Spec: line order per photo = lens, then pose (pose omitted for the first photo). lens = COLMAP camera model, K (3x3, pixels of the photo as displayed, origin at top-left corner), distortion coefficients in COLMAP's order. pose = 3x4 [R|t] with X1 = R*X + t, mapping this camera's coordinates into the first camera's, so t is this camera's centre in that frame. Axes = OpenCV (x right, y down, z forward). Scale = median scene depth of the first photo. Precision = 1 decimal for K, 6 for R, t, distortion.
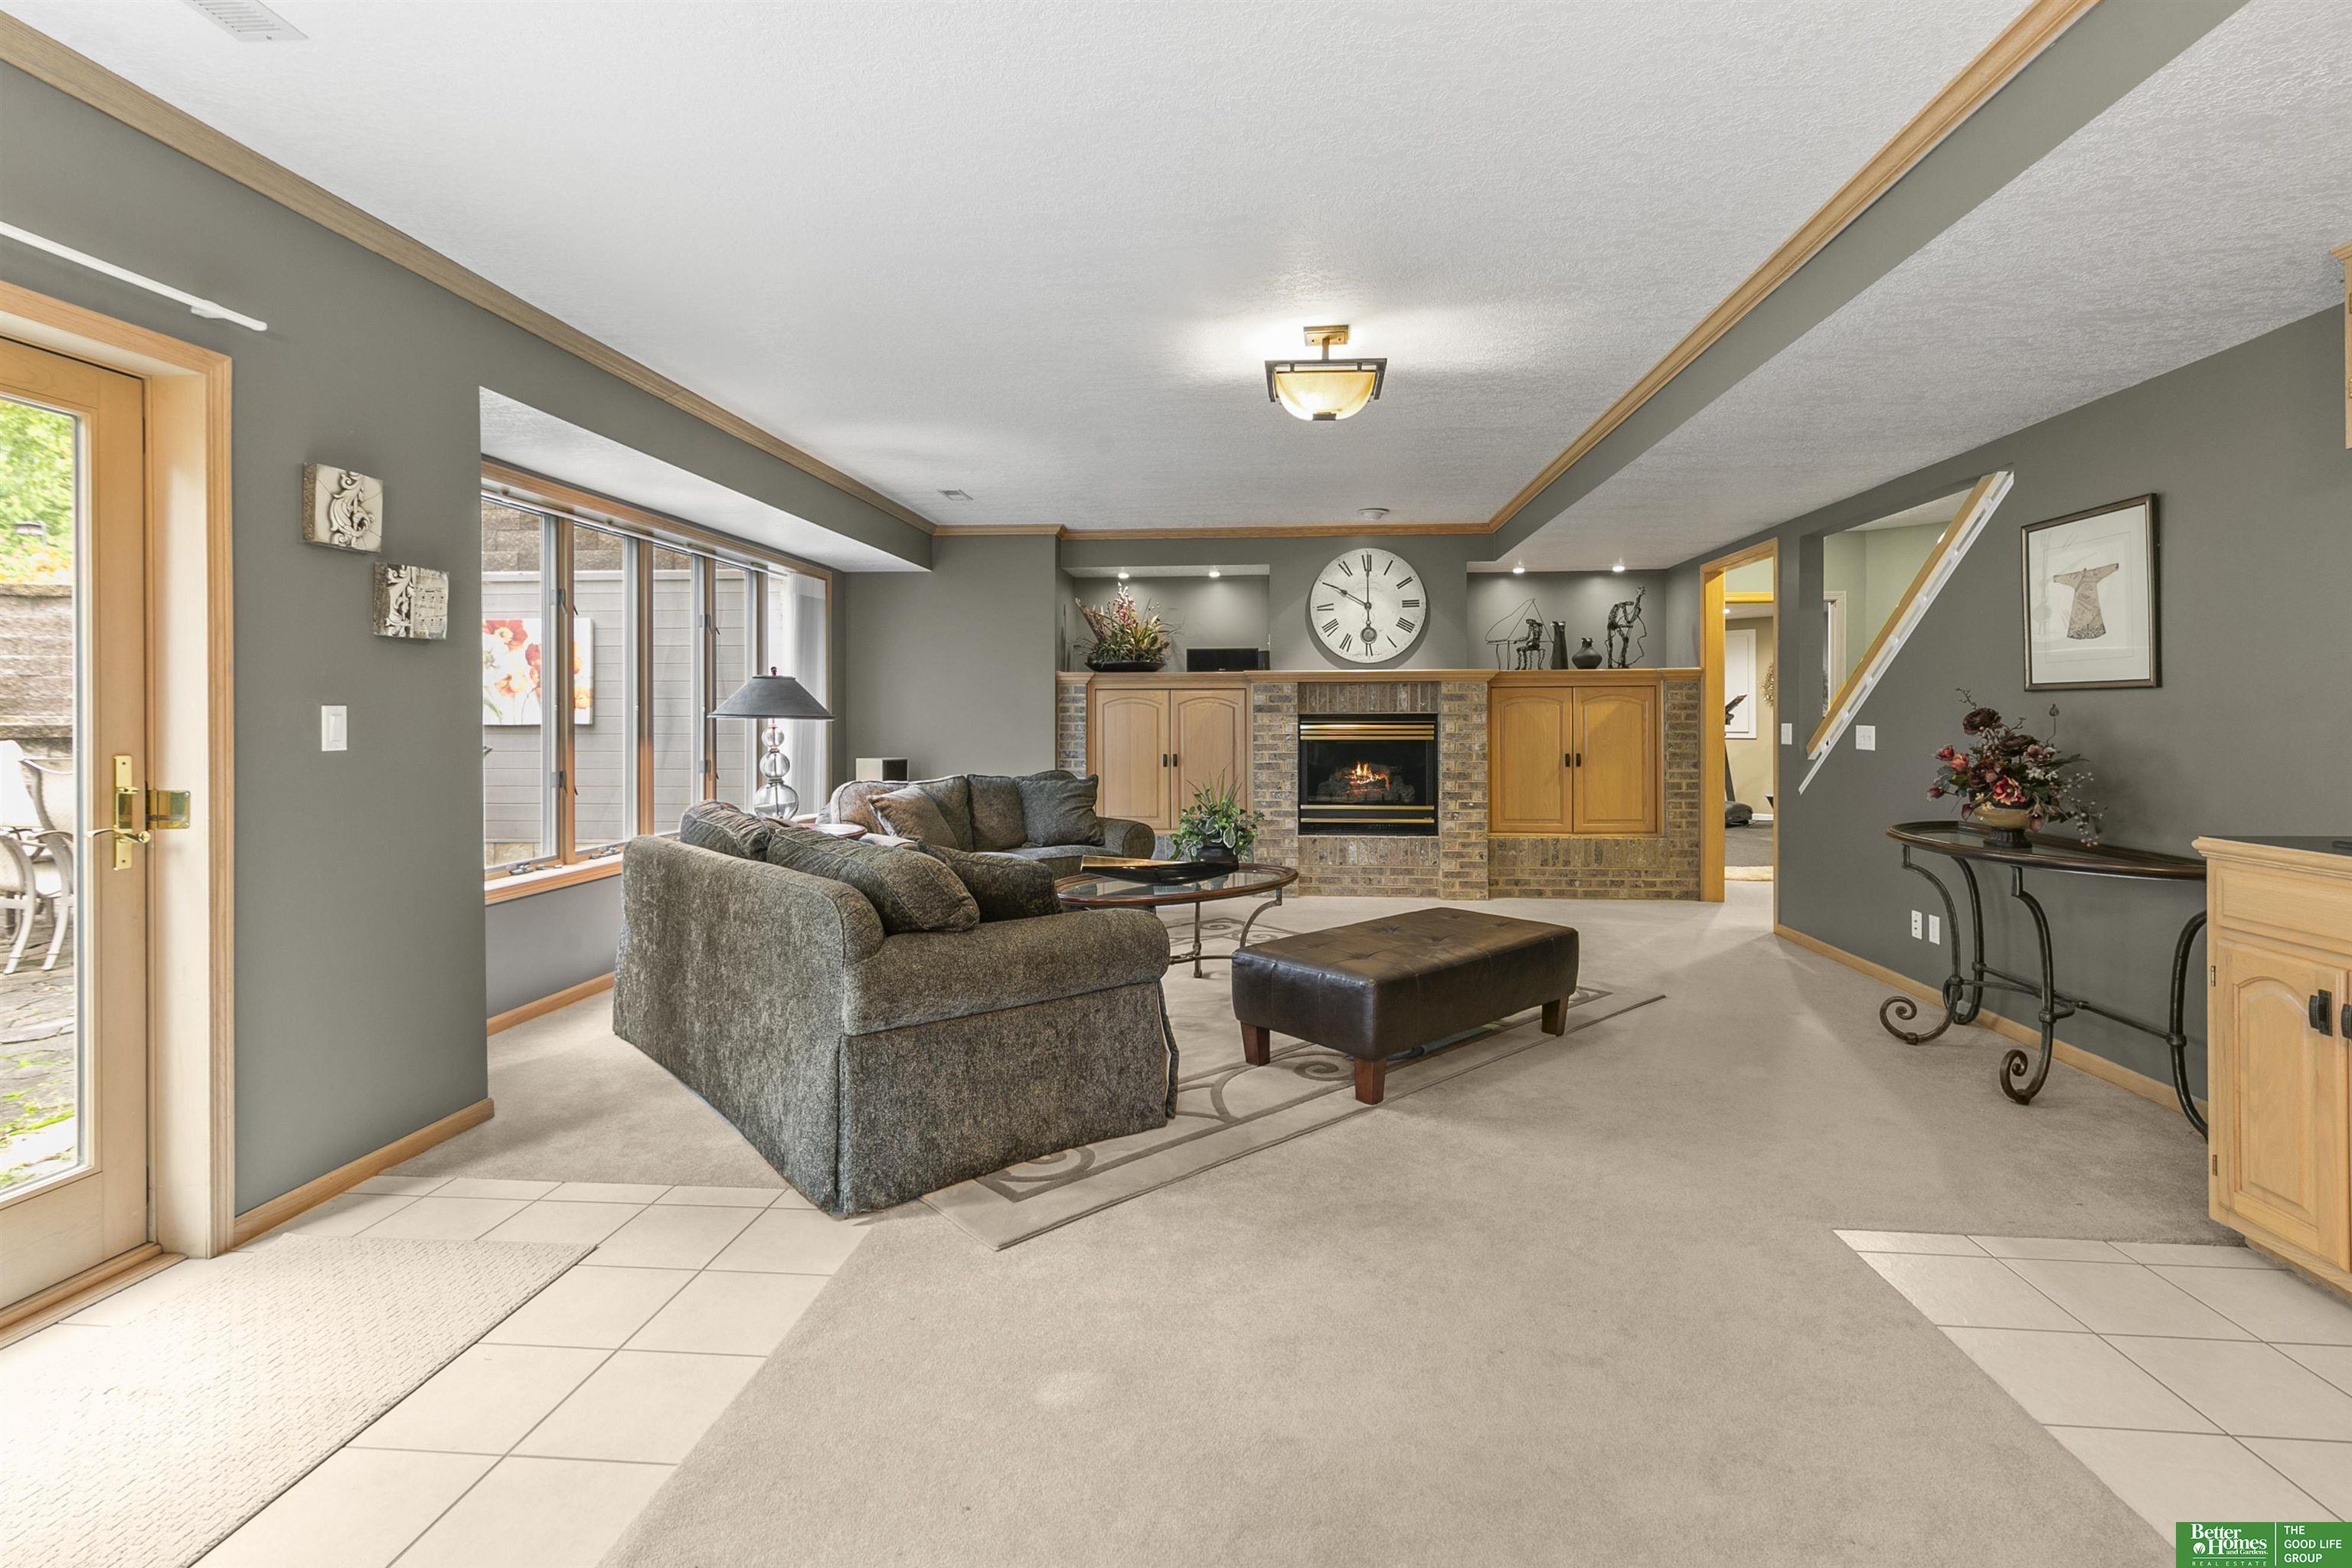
lens RADIAL K [[1074.7, 0, 1177.8], [0, 1074.7, 718.4], [0, 0, 1]] dist [0.000688, 0.000018]
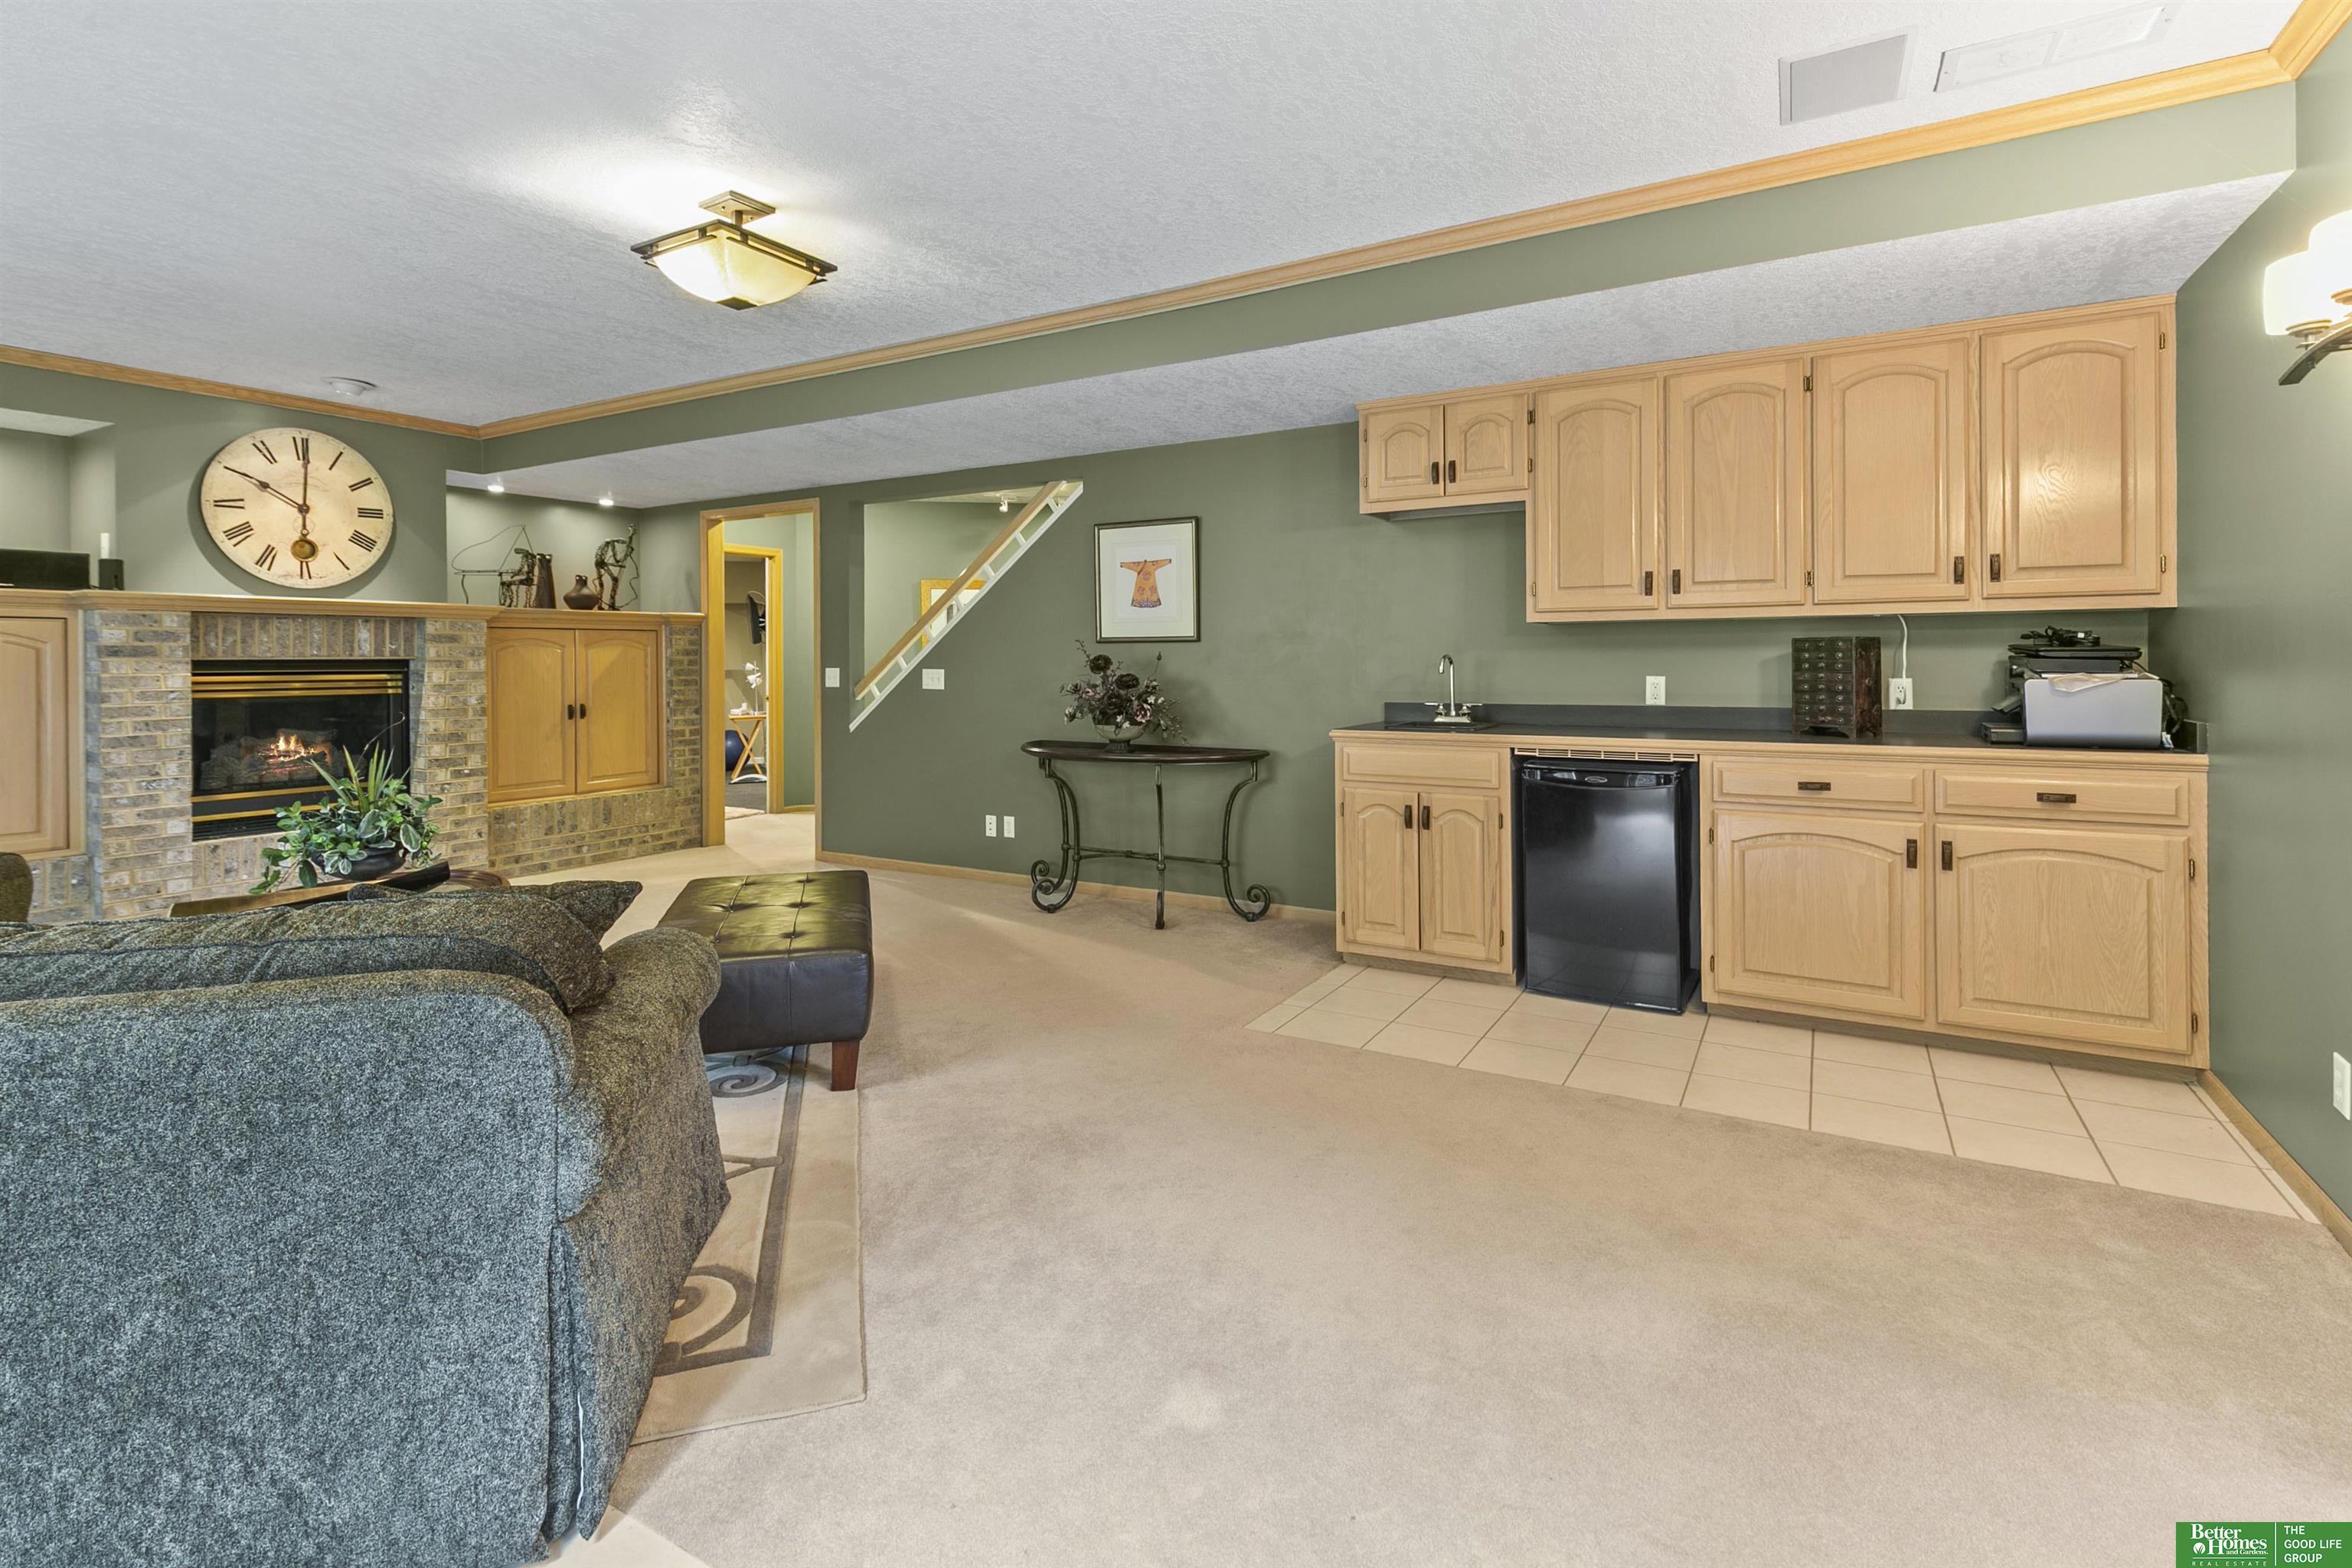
lens RADIAL K [[1097.5, 0, 1177.5], [0, 1097.5, 662.8], [0, 0, 1]] dist [0.002568, 0.000251]
pose [[0.420377, -0.001773, 0.907348, -0.249881], [0.004649, 0.999989, -0.000199, 0.000883], [-0.907338, 0.004302, 0.420381, 0.166216]]
